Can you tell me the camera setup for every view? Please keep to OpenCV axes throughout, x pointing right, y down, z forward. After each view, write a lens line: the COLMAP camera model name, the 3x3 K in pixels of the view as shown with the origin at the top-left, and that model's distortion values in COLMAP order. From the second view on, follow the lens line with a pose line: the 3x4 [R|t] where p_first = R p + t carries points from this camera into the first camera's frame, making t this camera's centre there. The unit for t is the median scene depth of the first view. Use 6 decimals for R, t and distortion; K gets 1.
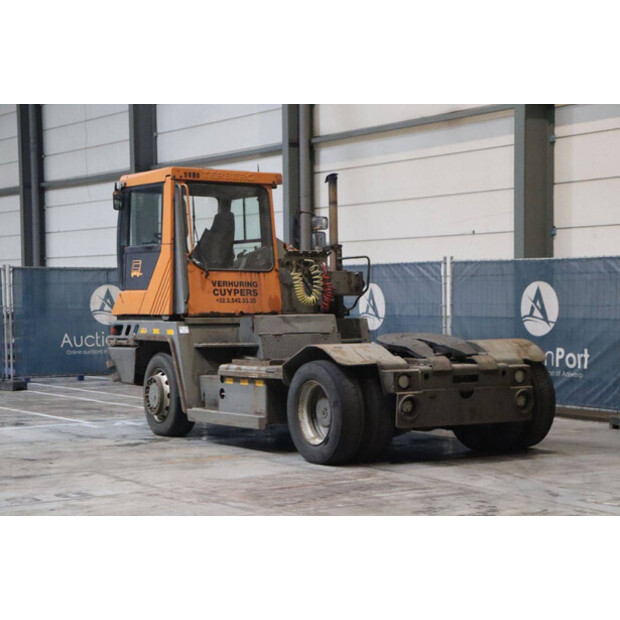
lens RADIAL K [[1789.4, 0, 310.0], [0, 1789.4, 310.0], [0, 0, 1]] dist [-0.014463, 0.000000]
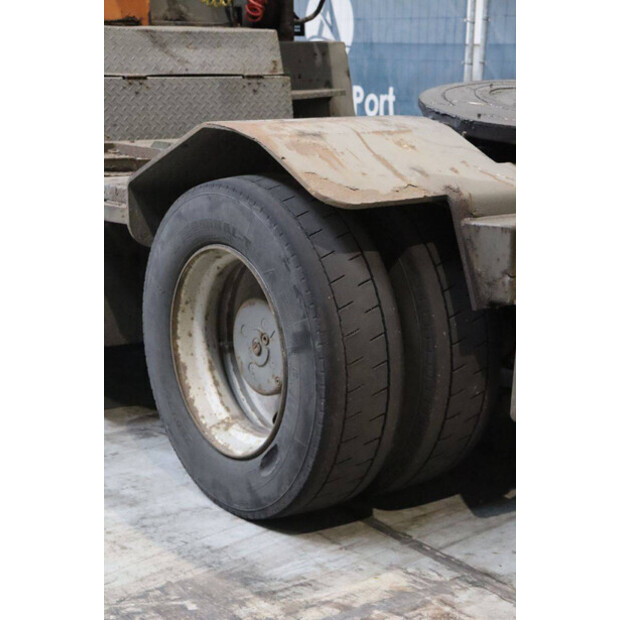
lens RADIAL K [[1058.0, 0, 310.4], [0, 1058.0, 310.2], [0, 0, 1]] dist [0.157778, 0.000000]
pose [[0.996987, -0.000919, 0.077562, 0.002345], [-0.017378, 0.971866, 0.234893, 0.007919], [-0.075596, -0.235533, 0.968922, 0.791255]]
